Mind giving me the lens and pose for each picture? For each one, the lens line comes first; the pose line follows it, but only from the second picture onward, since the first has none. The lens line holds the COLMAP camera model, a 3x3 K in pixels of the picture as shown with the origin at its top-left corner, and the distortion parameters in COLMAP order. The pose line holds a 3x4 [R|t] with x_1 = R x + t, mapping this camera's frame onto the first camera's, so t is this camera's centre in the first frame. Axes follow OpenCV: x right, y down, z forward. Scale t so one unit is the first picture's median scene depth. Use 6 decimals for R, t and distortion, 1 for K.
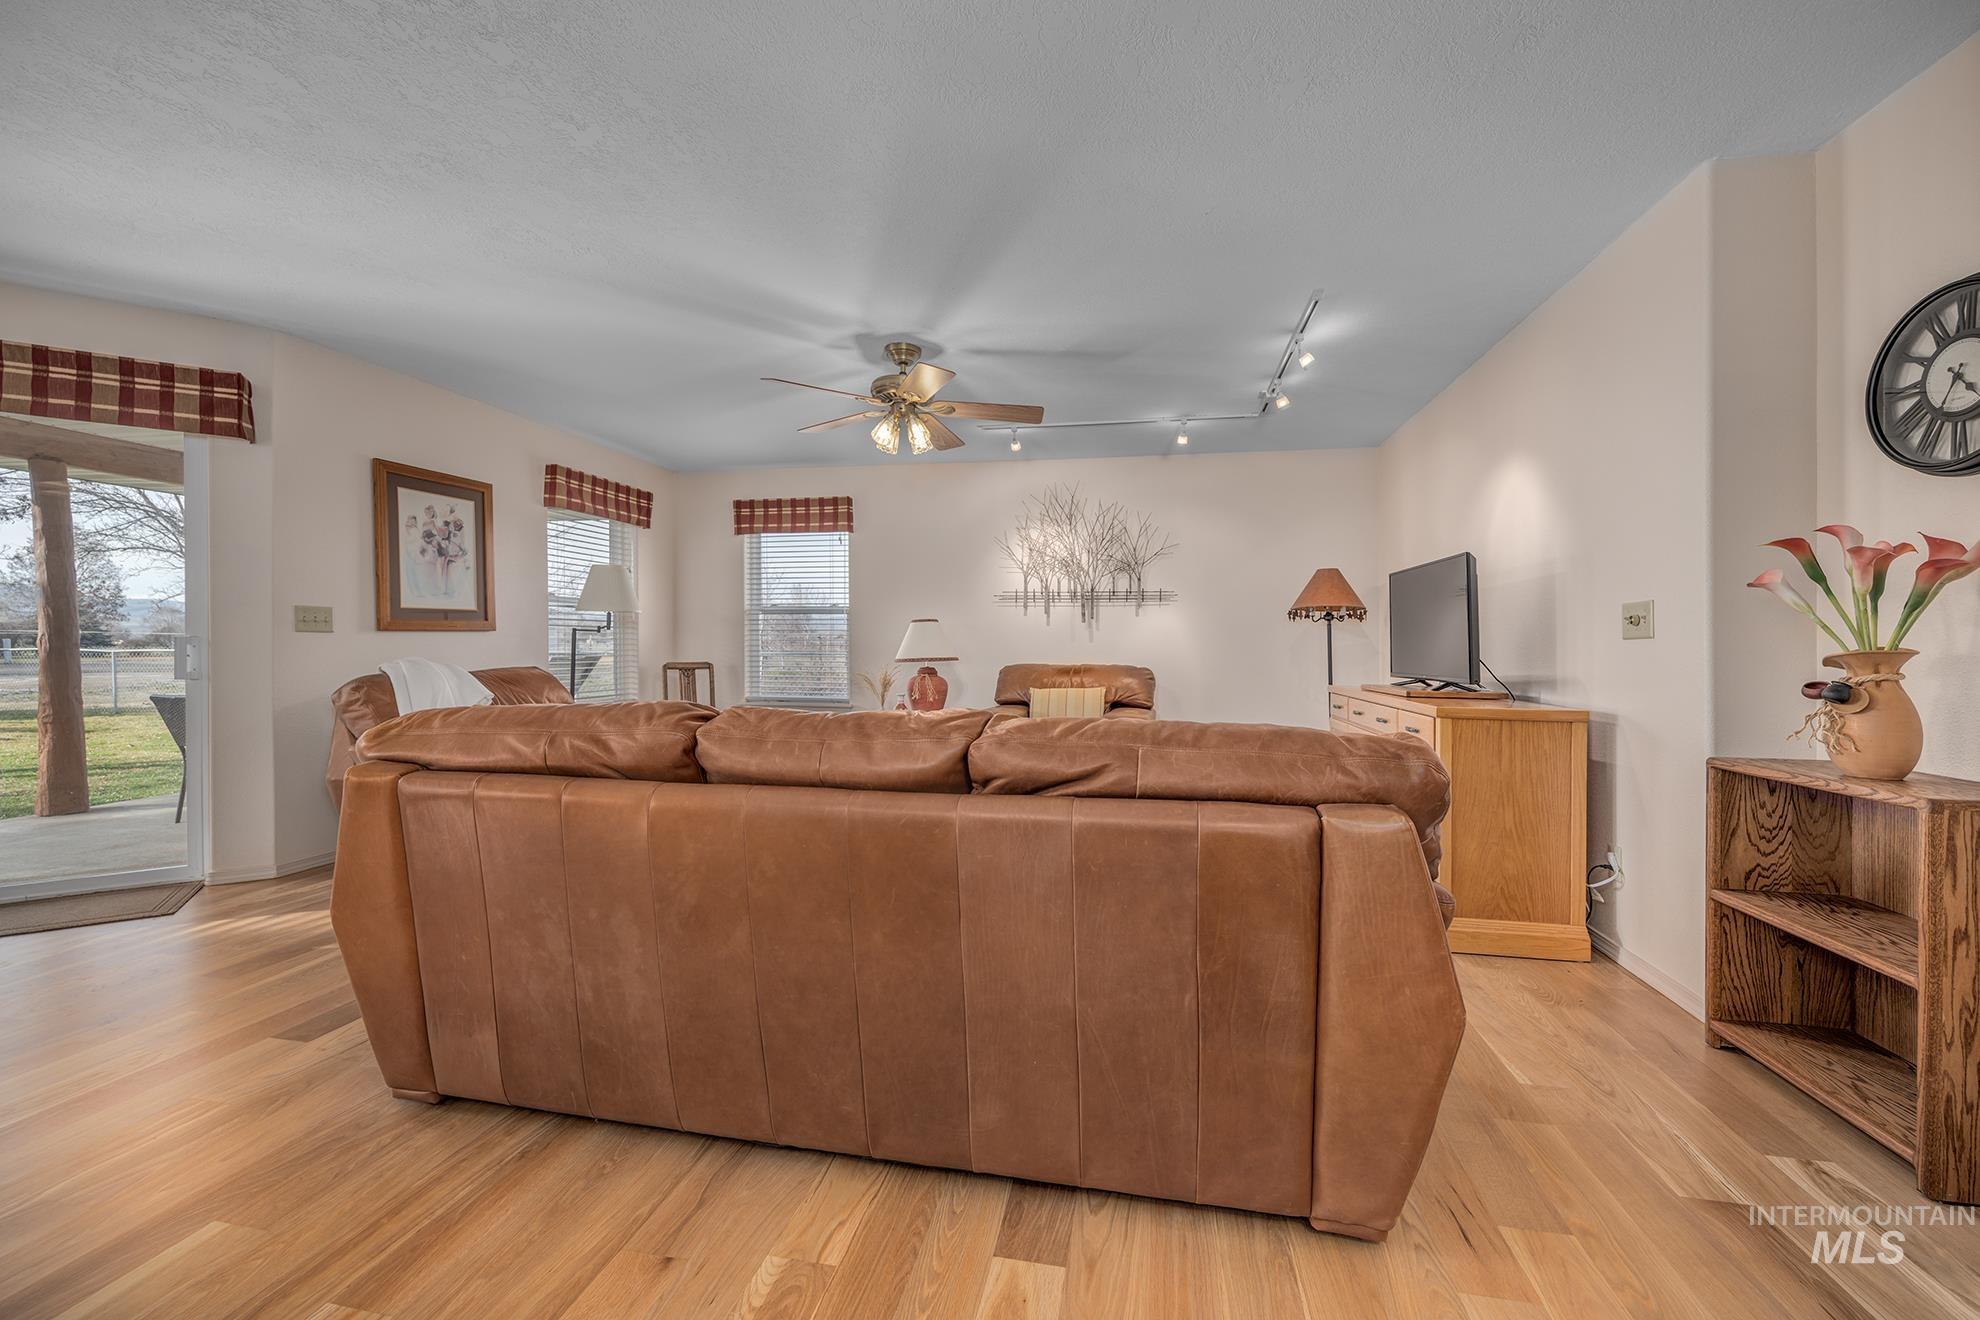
lens RADIAL K [[796.7, 0, 992.6], [0, 796.7, 654.2], [0, 0, 1]] dist [0.015800, 0.000026]
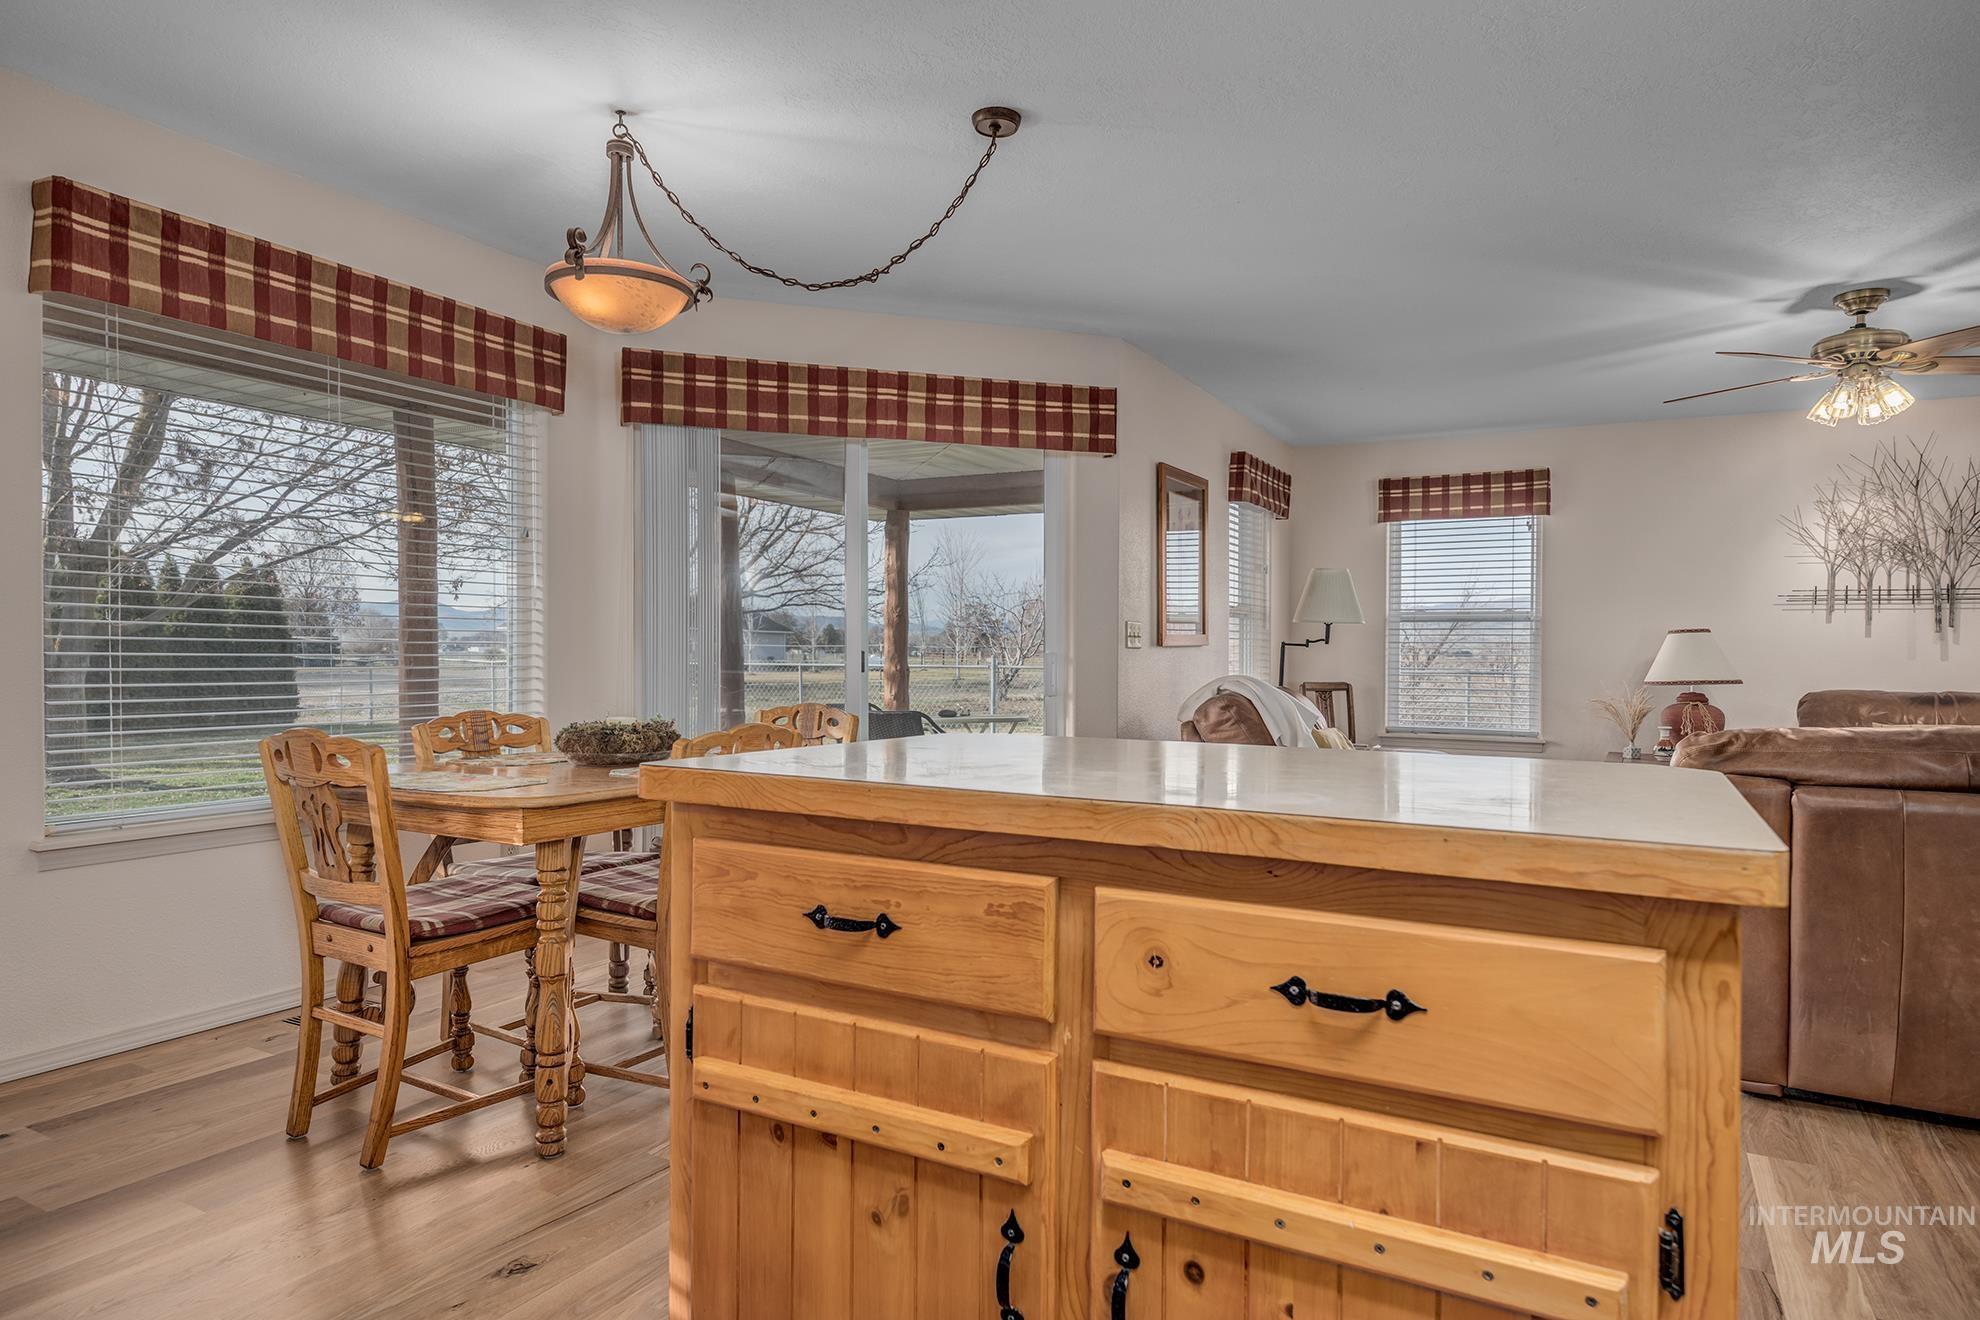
lens RADIAL K [[1165.6, 0, 993.7], [0, 1165.6, 681.1], [0, 0, 1]] dist [0.019426, -0.002411]
pose [[0.959015, 0.010298, -0.283168, -0.398319], [-0.007613, 0.999915, 0.010583, -0.001022], [0.283253, -0.007993, 0.959012, -0.250886]]
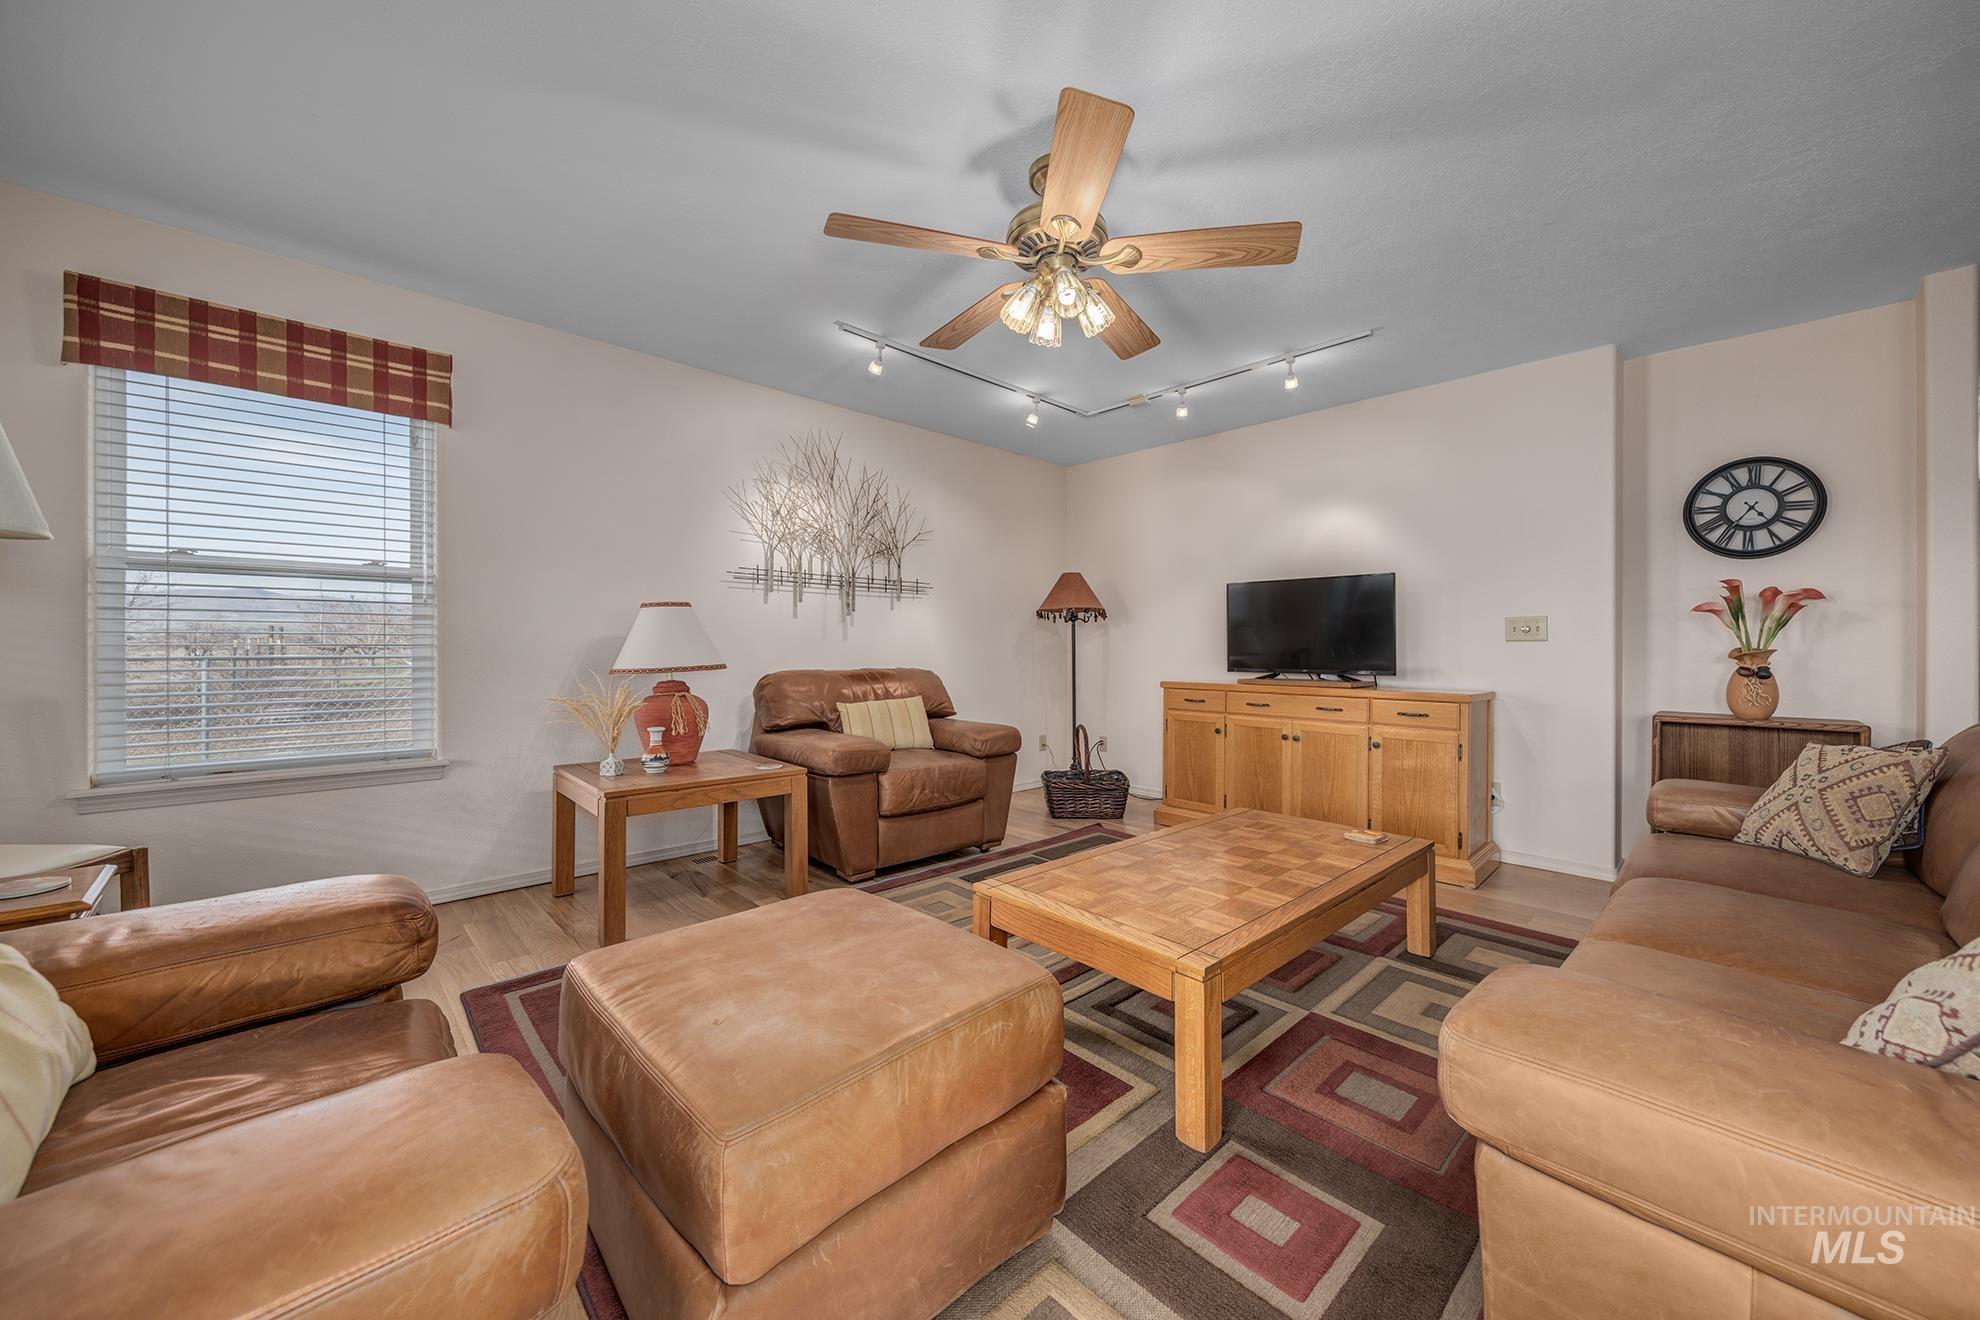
lens RADIAL K [[736.6, 0, 1003.9], [0, 736.6, 640.2], [0, 0, 1]] dist [-0.001744, -0.000537]
pose [[0.564279, 0.003762, 0.825575, -0.397758], [0.007869, 0.999920, -0.009935, -0.006967], [-0.825546, 0.012102, 0.564204, 0.468550]]
